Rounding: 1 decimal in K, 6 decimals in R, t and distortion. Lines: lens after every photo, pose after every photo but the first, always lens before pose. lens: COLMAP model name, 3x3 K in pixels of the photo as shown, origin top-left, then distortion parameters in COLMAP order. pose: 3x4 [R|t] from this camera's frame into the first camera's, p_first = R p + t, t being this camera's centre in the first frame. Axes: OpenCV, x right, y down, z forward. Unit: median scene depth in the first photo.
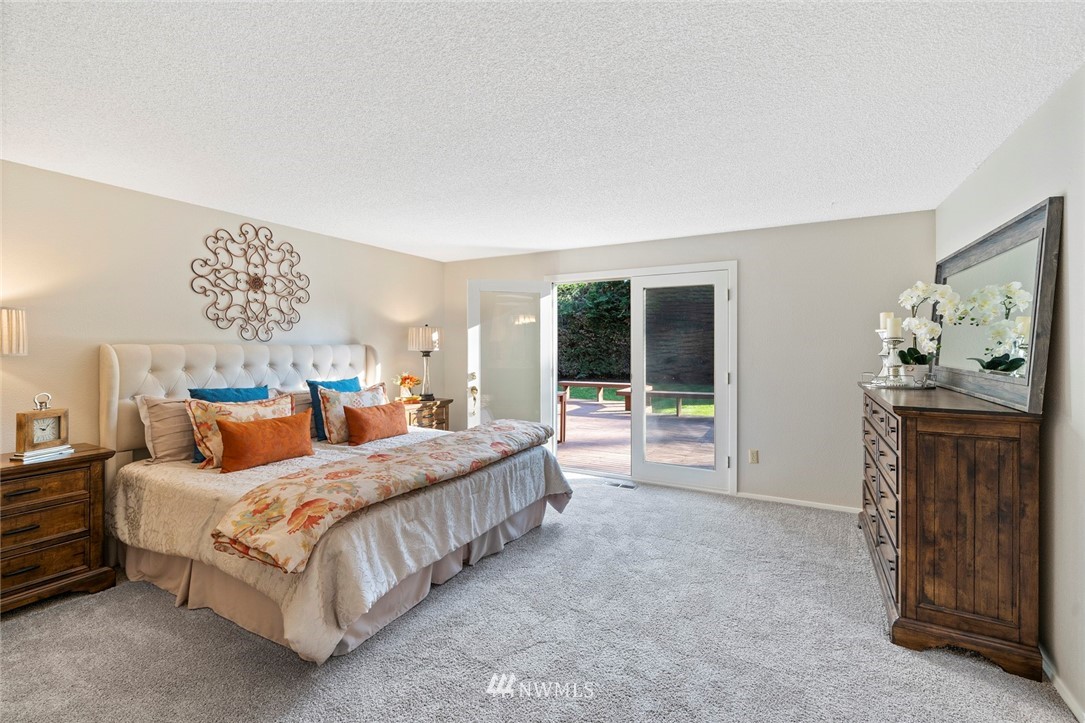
lens RADIAL K [[484.3, 0, 541.2], [0, 484.3, 340.9], [0, 0, 1]] dist [0.001936, 0.000191]
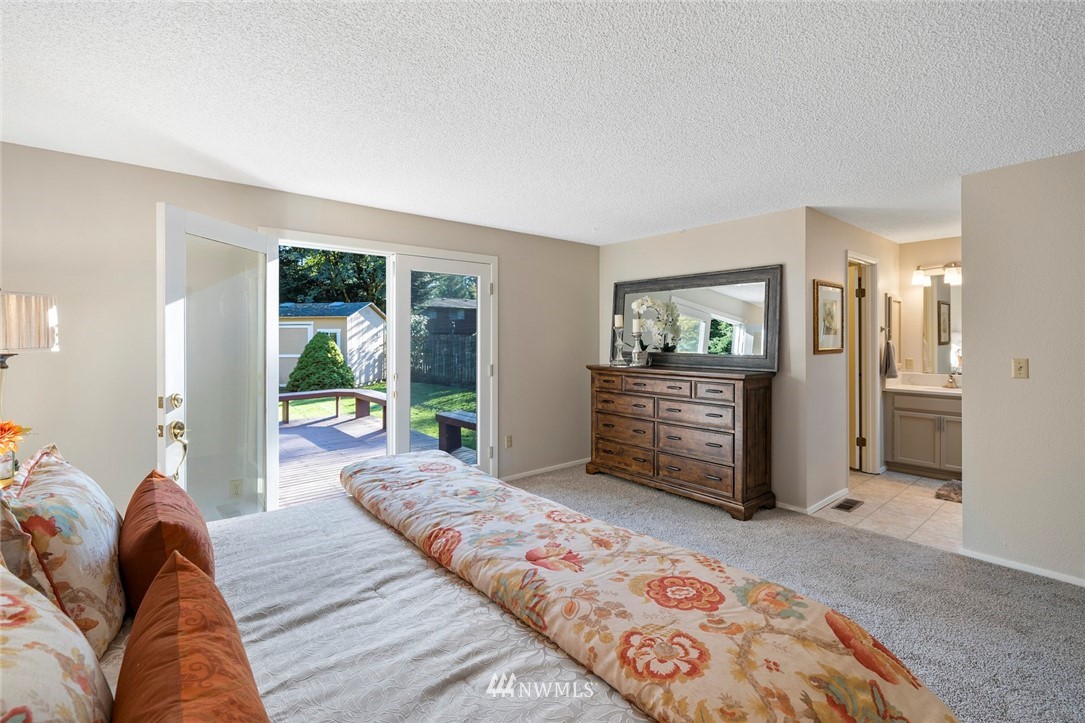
lens RADIAL K [[484.3, 0, 541.2], [0, 484.3, 340.9], [0, 0, 1]] dist [0.001936, 0.000191]
pose [[0.364166, -0.007109, 0.931307, -0.525779], [-0.005817, 0.999934, 0.009907, 0.004910], [-0.931316, -0.009025, 0.364101, 0.538444]]
